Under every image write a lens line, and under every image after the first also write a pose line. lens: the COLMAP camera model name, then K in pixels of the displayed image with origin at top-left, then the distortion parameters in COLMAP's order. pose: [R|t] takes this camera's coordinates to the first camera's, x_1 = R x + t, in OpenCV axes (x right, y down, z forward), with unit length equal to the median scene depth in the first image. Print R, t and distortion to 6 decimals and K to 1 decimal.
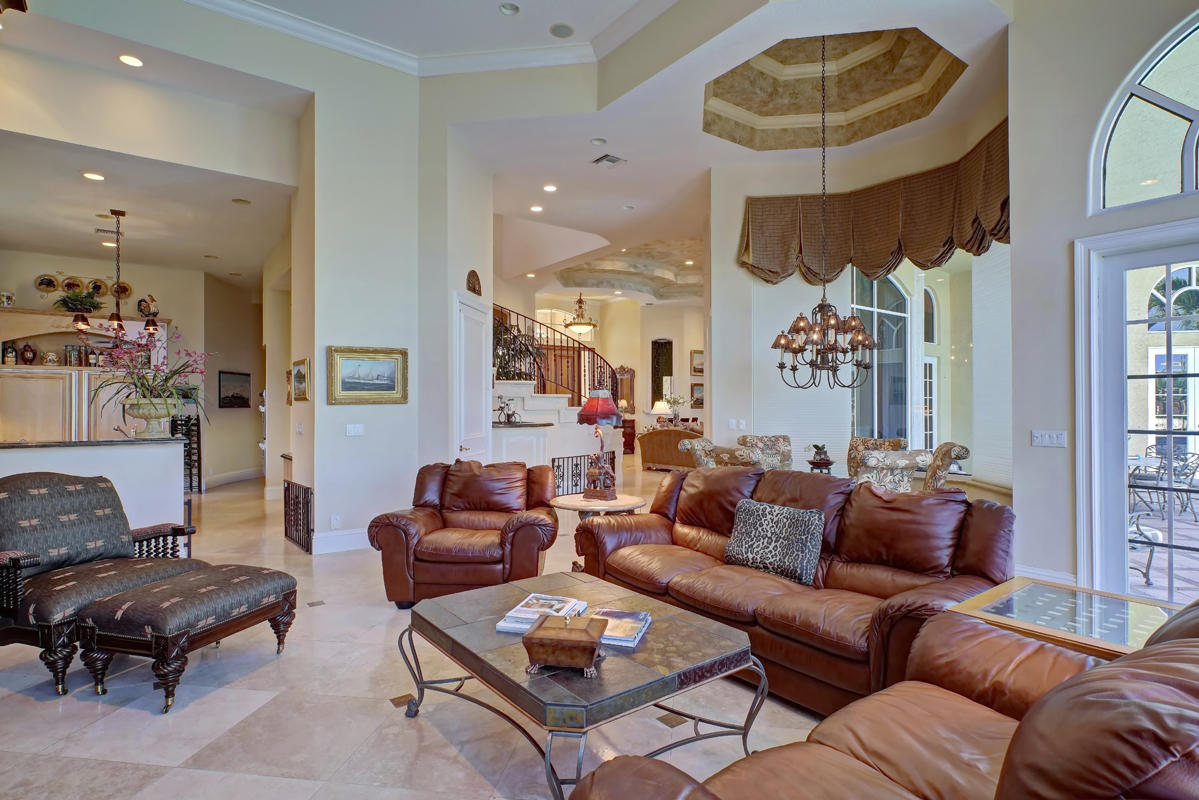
lens RADIAL K [[618.9, 0, 599.5], [0, 618.9, 400.0], [0, 0, 1]] dist [-0.000618, 0.000178]
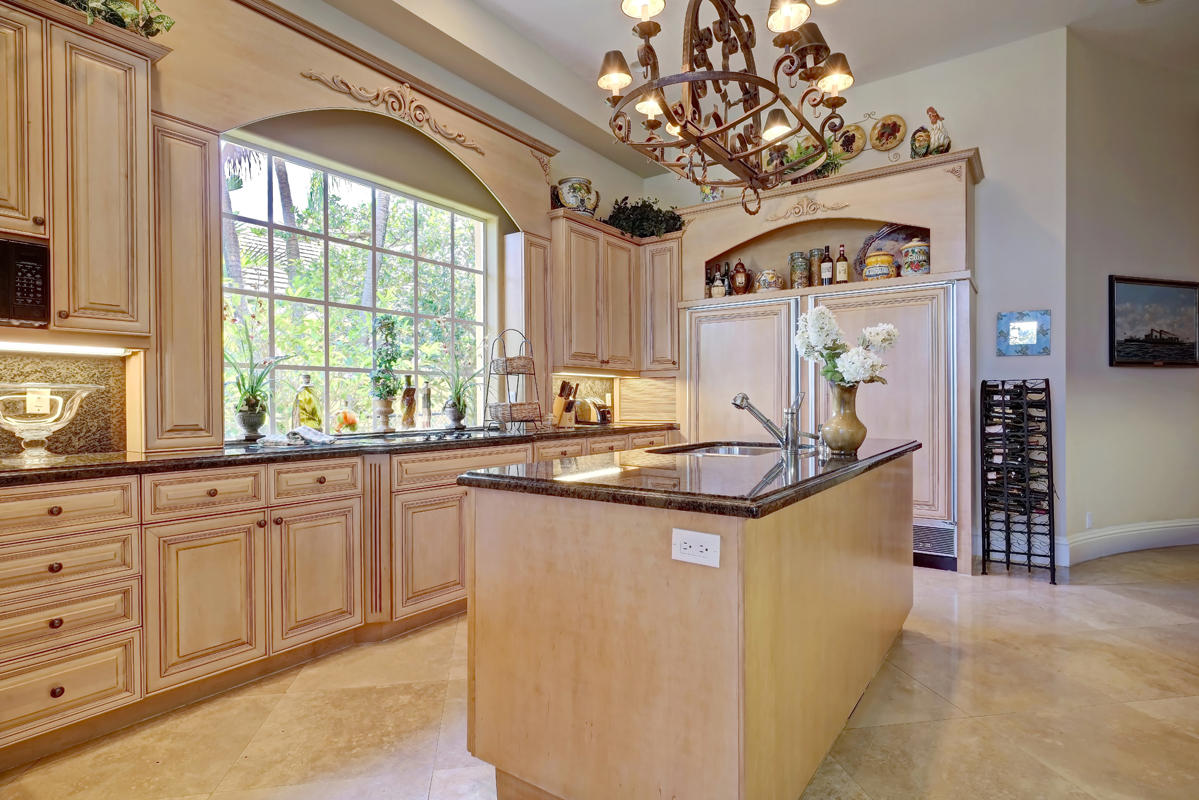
lens RADIAL K [[598.4, 0, 601.6], [0, 598.4, 404.7], [0, 0, 1]] dist [-0.000130, 0.001638]
pose [[0.290191, 0.011049, -0.956905, -0.381476], [0.013561, 0.999785, 0.015657, 0.031751], [0.956873, -0.017520, 0.289979, 0.644554]]
